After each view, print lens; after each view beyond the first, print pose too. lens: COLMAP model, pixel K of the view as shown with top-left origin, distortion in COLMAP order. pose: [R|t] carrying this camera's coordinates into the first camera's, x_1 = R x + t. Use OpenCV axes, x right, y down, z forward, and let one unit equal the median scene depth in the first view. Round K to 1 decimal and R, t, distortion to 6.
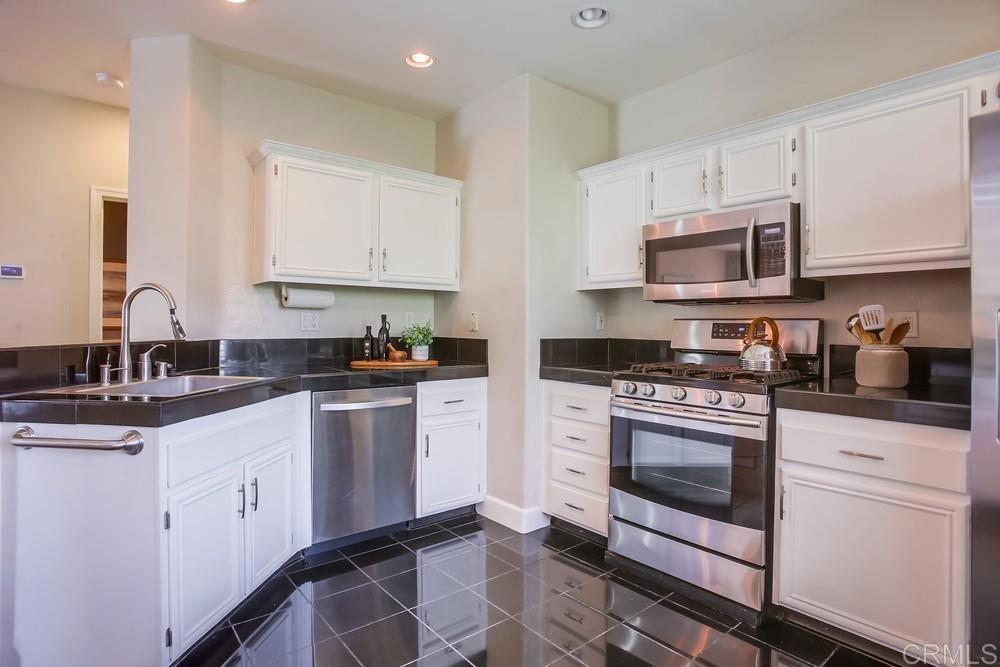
lens RADIAL K [[502.0, 0, 493.2], [0, 502.0, 328.5], [0, 0, 1]] dist [-0.082941, 0.049463]
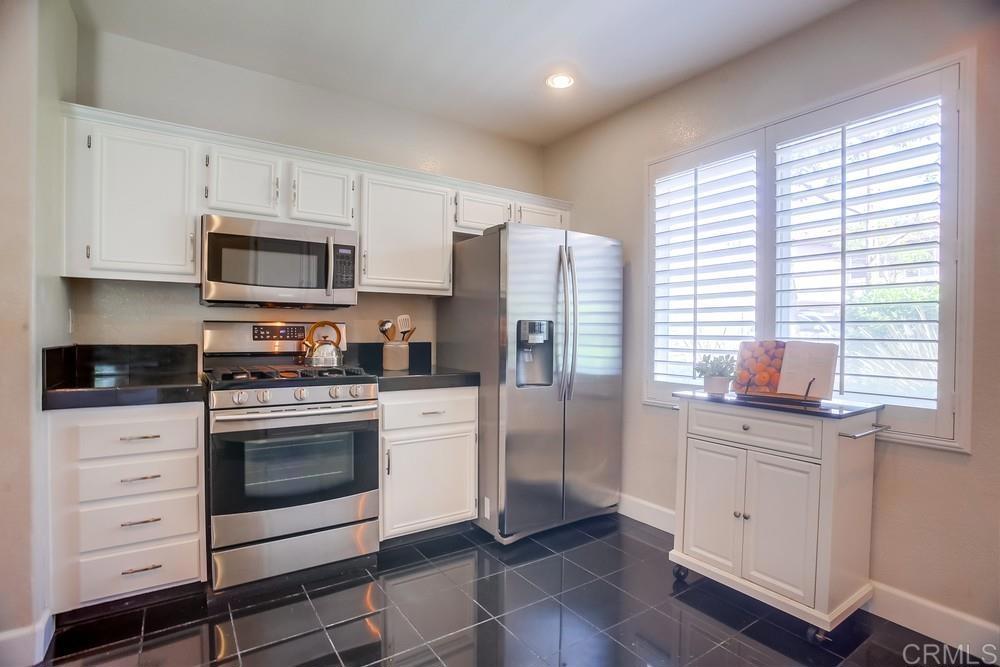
lens RADIAL K [[502.0, 0, 493.2], [0, 502.0, 328.5], [0, 0, 1]] dist [-0.082941, 0.049463]
pose [[0.105312, 0.000281, 0.994439, -0.596042], [-0.000628, 1.000000, -0.000216, -0.005527], [-0.994439, -0.000602, 0.105312, 0.471451]]
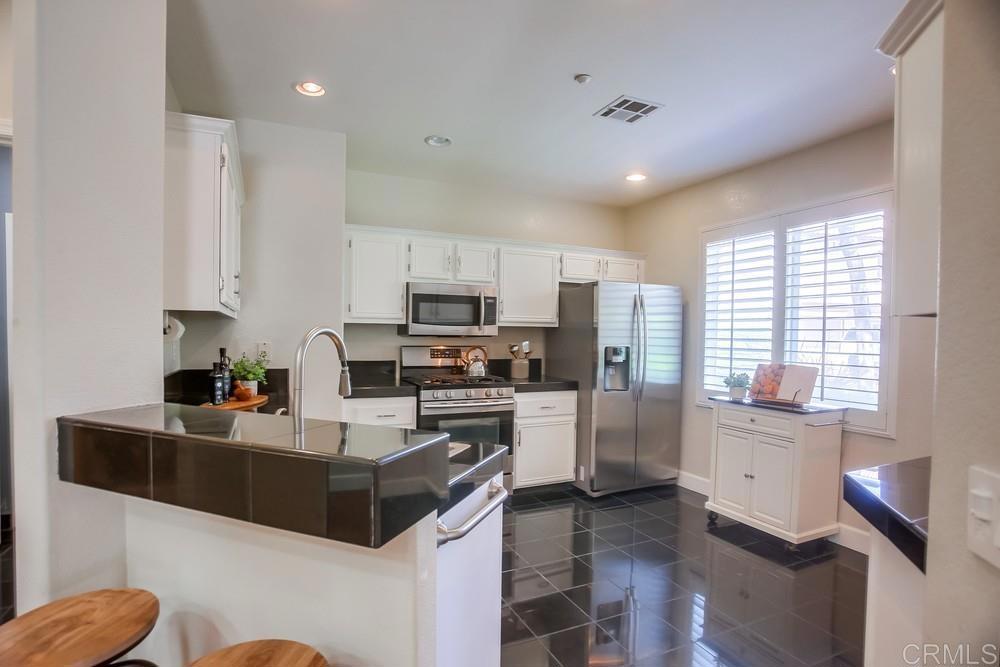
lens RADIAL K [[532.3, 0, 492.4], [0, 532.3, 339.5], [0, 0, 1]] dist [-0.082686, 0.036775]
pose [[0.252645, -0.016447, 0.967419, -1.319036], [-0.005097, 0.999819, 0.018329, -0.082988], [-0.967546, -0.009561, 0.252515, 0.451319]]
